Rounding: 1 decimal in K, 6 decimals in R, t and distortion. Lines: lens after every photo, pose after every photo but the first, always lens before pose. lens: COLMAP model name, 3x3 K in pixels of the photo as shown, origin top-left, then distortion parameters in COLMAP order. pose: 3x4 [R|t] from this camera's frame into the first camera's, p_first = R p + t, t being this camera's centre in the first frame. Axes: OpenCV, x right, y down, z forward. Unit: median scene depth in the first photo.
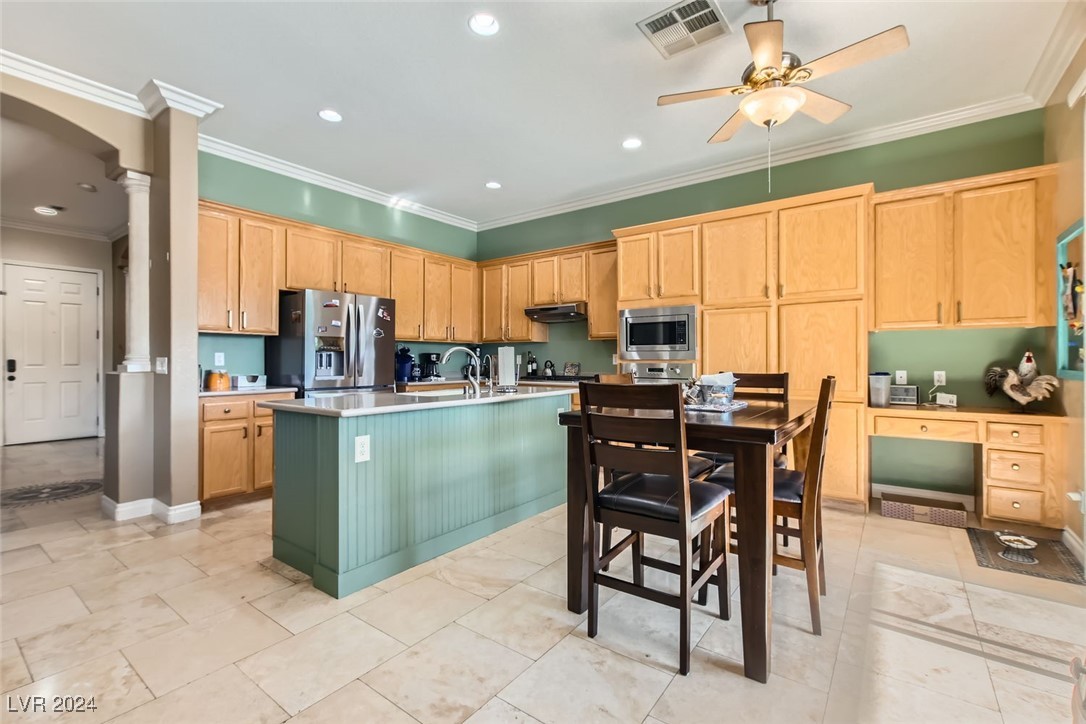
lens RADIAL K [[478.7, 0, 547.6], [0, 478.7, 361.6], [0, 0, 1]] dist [-0.001719, 0.006368]
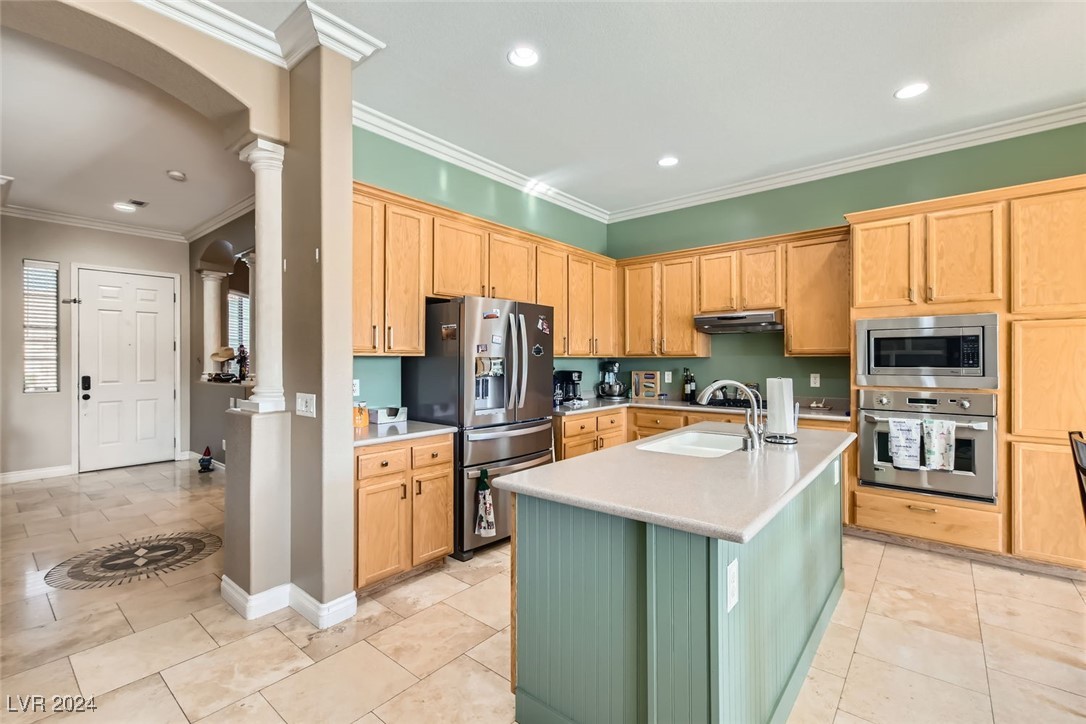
lens RADIAL K [[478.7, 0, 547.6], [0, 478.7, 361.6], [0, 0, 1]] dist [-0.001719, 0.006368]
pose [[0.998683, -0.000515, -0.051311, -0.300618], [0.000563, 0.999999, 0.000912, -0.042707], [0.051311, -0.000940, 0.998682, 0.221270]]
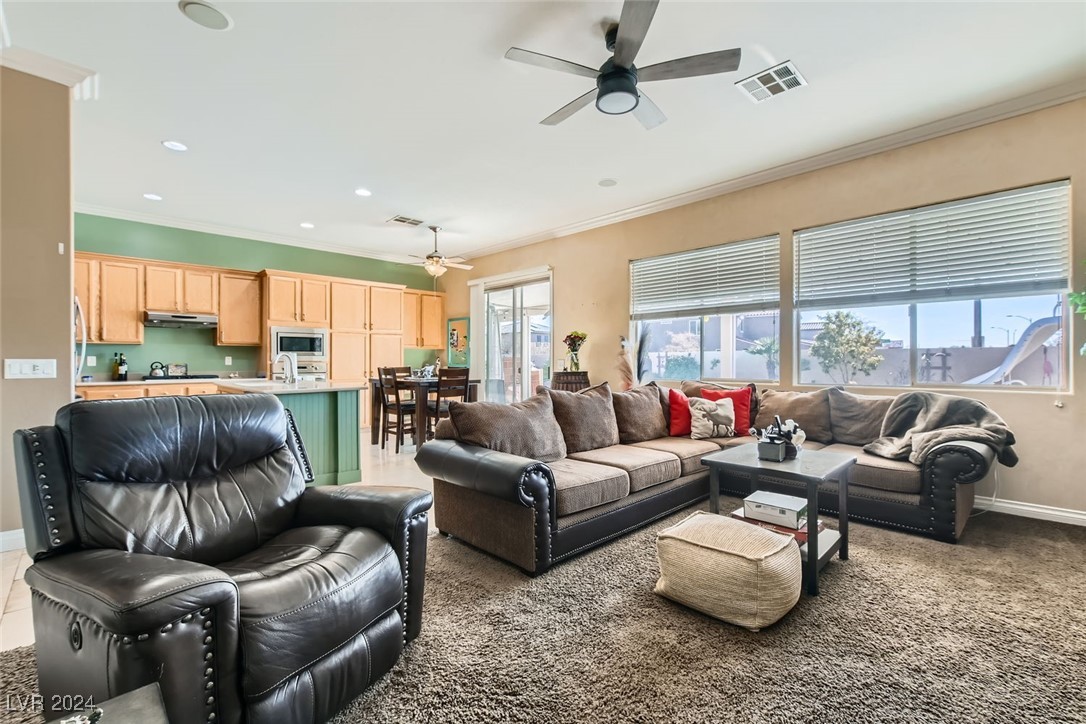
lens RADIAL K [[476.7, 0, 544.1], [0, 476.7, 357.7], [0, 0, 1]] dist [0.014549, 0.000043]
pose [[0.166941, 0.007104, 0.985941, -1.126746], [0.004492, 0.999958, -0.007966, 0.001131], [-0.985957, 0.005758, 0.166903, -0.038724]]
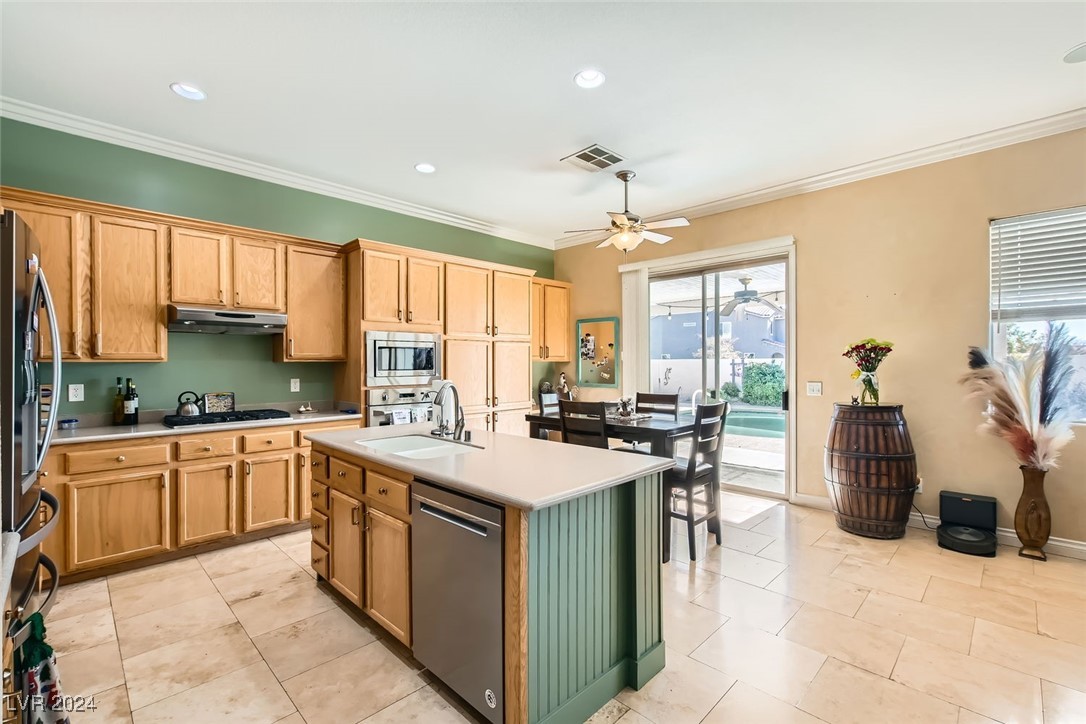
lens RADIAL K [[478.7, 0, 547.6], [0, 478.7, 361.6], [0, 0, 1]] dist [-0.001719, 0.006368]
pose [[0.146007, 0.003975, 0.989276, -0.683930], [0.006391, 0.999967, -0.004961, -0.043841], [-0.989263, 0.007047, 0.145977, 0.541660]]
